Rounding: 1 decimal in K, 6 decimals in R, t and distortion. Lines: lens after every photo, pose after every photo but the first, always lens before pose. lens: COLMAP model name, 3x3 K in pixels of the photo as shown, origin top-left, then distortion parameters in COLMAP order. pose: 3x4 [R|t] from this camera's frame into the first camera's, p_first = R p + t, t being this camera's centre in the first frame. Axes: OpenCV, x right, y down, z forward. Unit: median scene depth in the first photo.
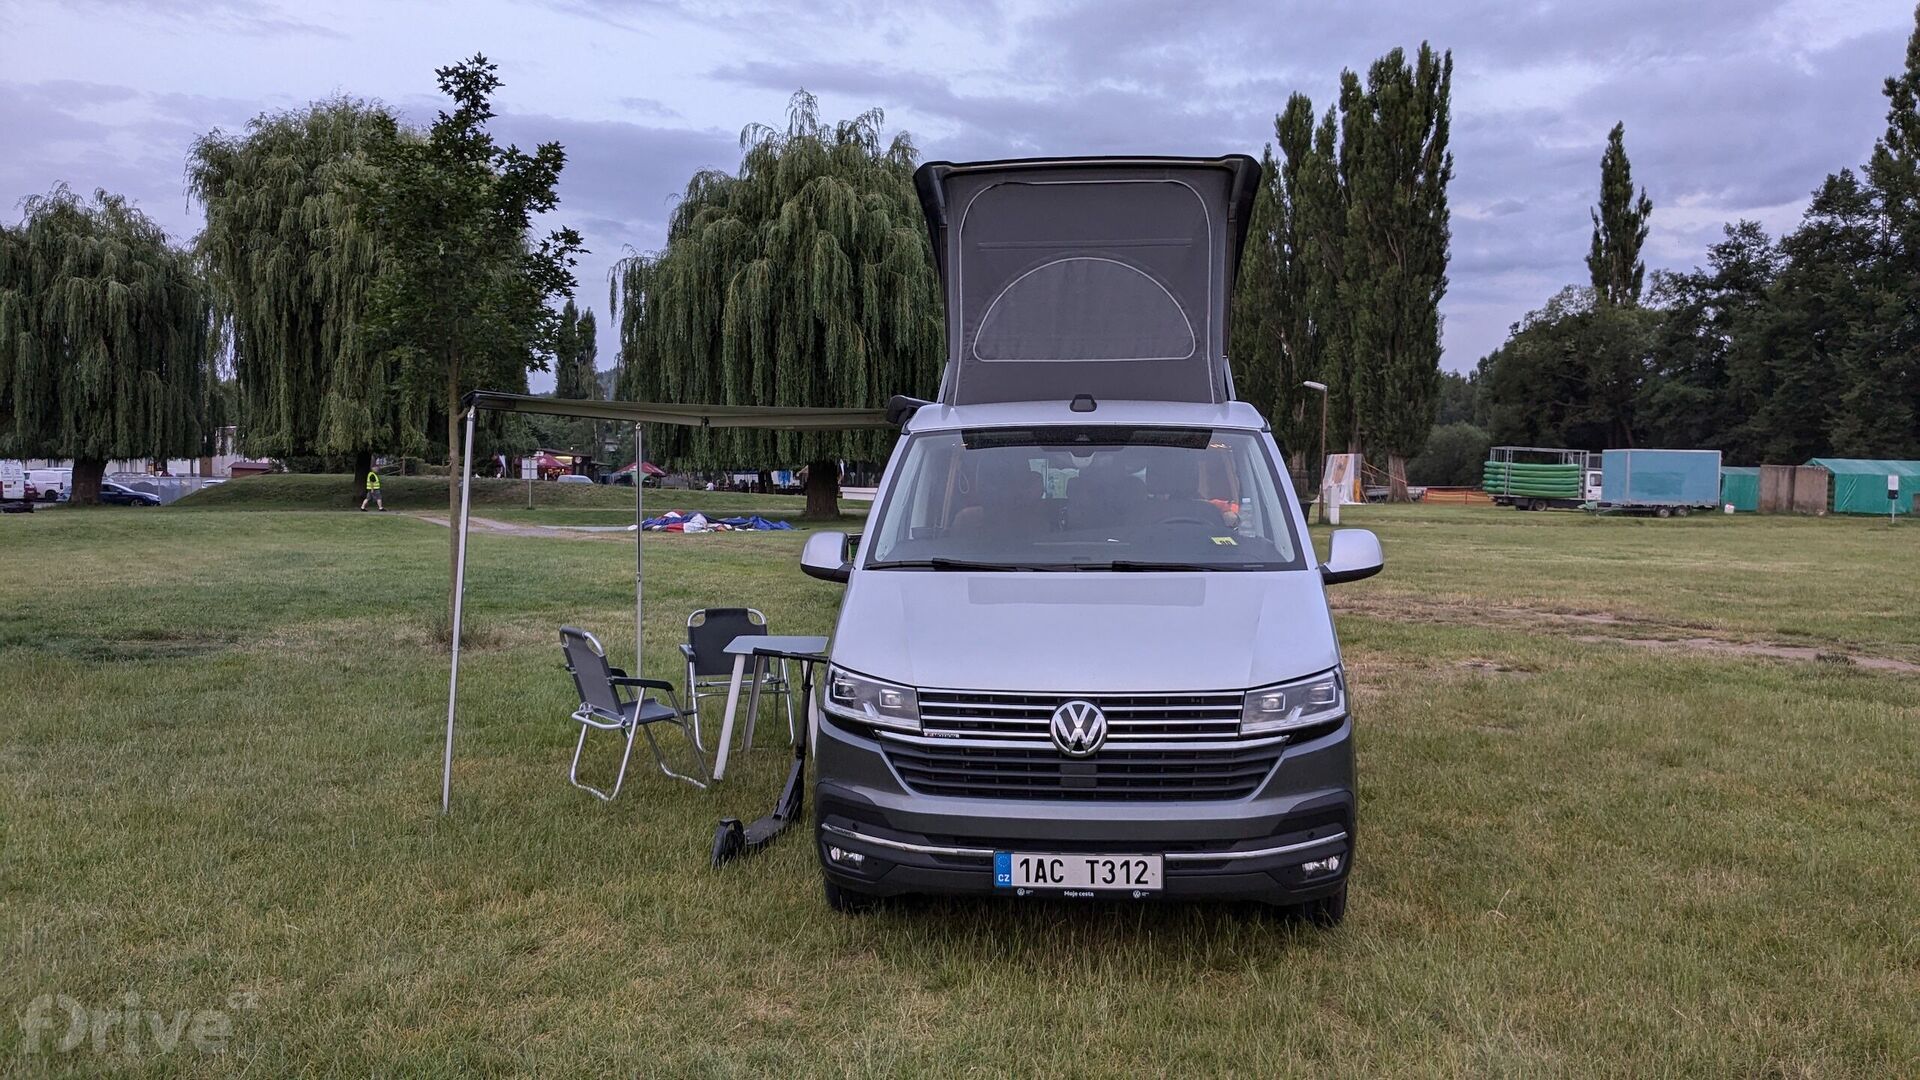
lens RADIAL K [[1482.9, 0, 960.0], [0, 1482.9, 540.0], [0, 0, 1]] dist [0.054287, -0.093893]
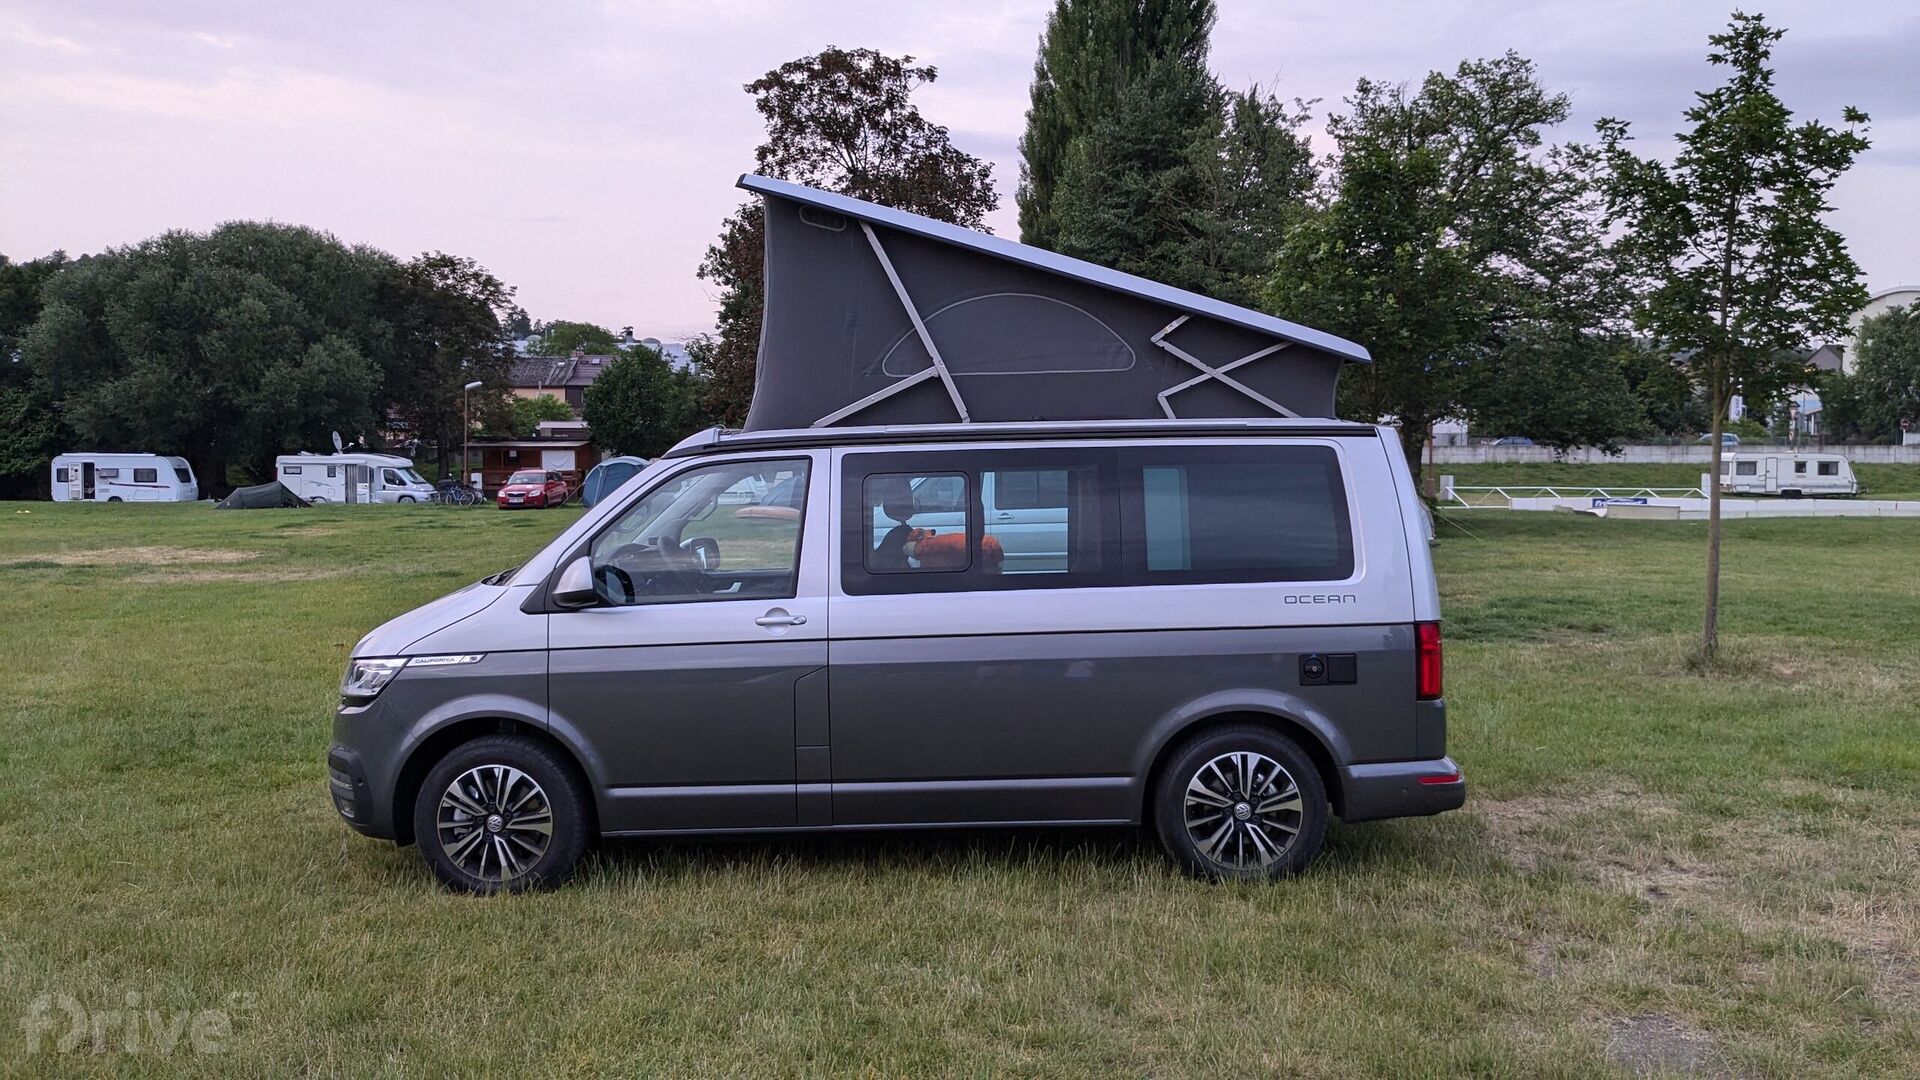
lens RADIAL K [[1482.9, 0, 960.0], [0, 1482.9, 540.0], [0, 0, 1]] dist [0.054287, -0.093893]
pose [[0.102028, 0.044353, -0.993792, 0.126932], [-0.041178, 0.998338, 0.040329, -0.006655], [0.993929, 0.036808, 0.103684, 0.110379]]
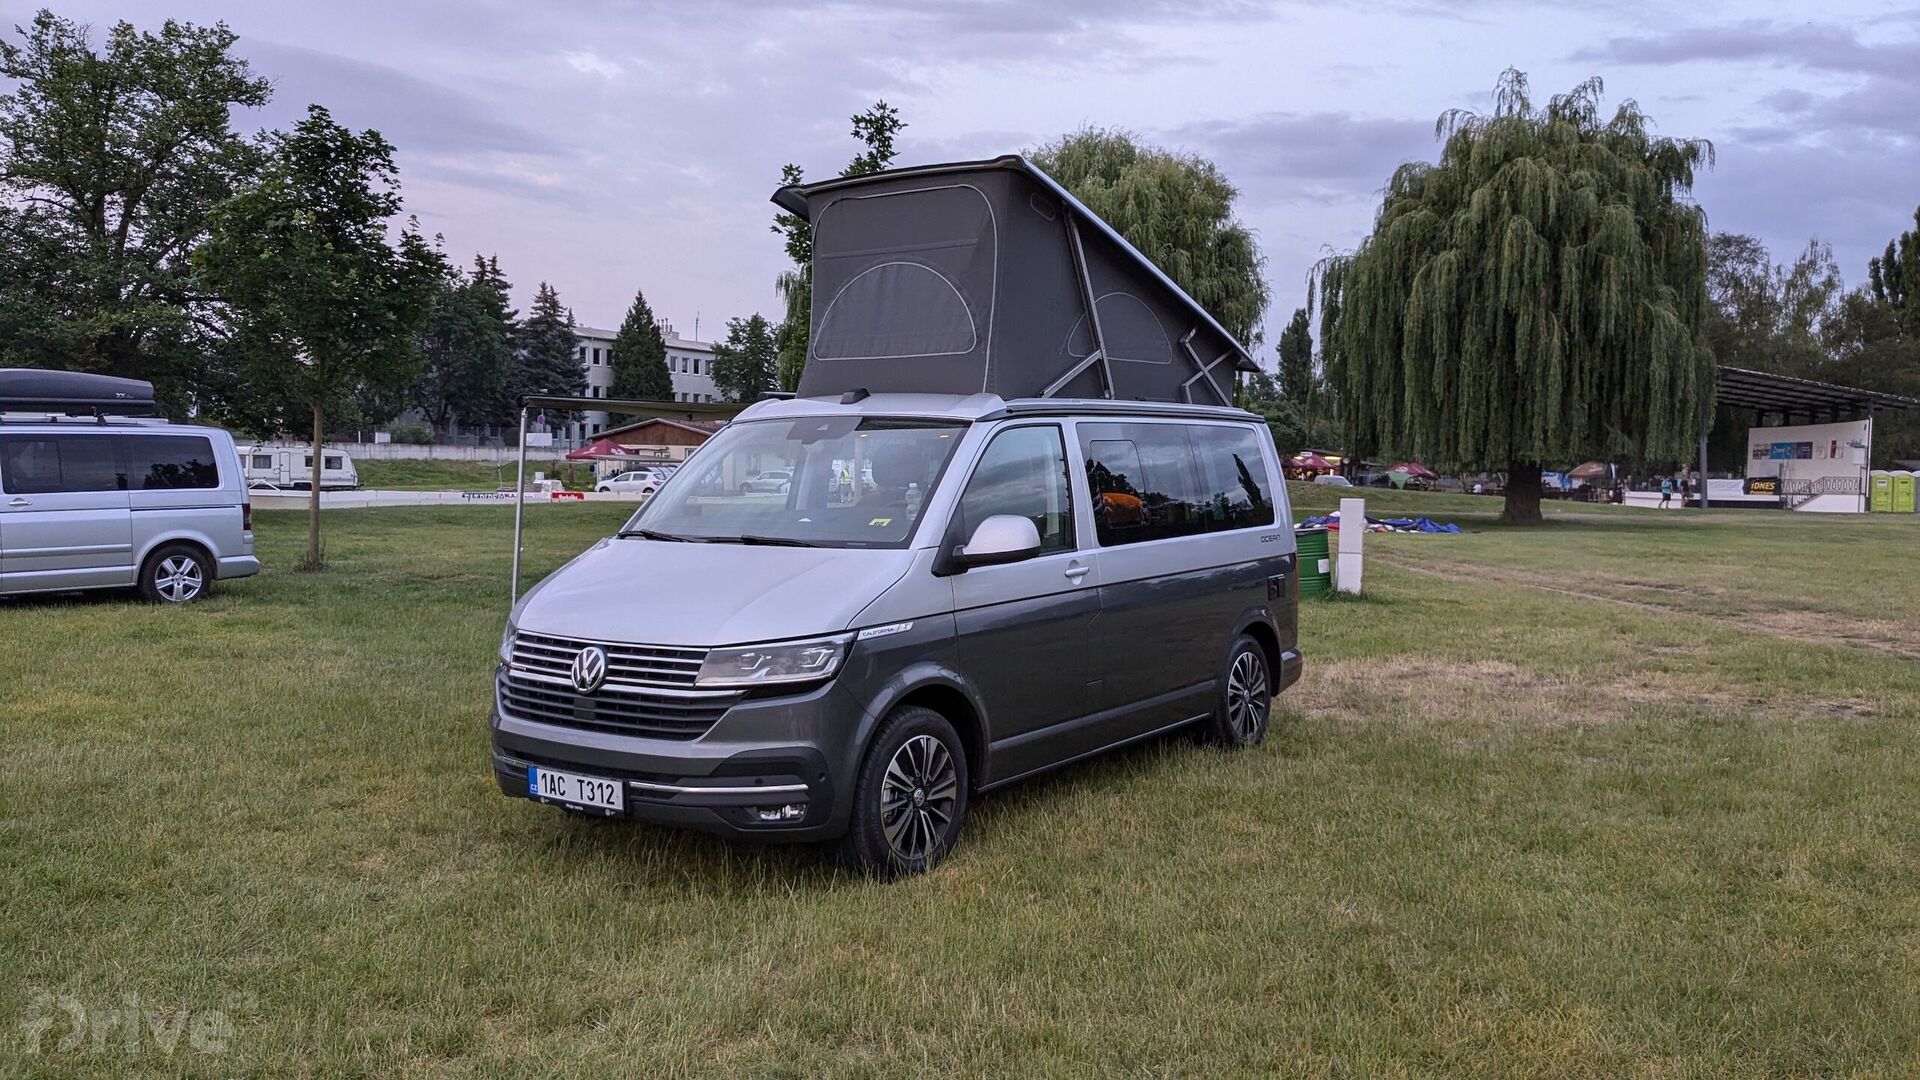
lens RADIAL K [[1482.9, 0, 960.0], [0, 1482.9, 540.0], [0, 0, 1]] dist [0.054287, -0.093893]
pose [[0.869009, 0.030222, -0.493873, 0.073891], [-0.030454, 0.999507, 0.007577, 0.000387], [0.493858, 0.008455, 0.869501, 0.008696]]
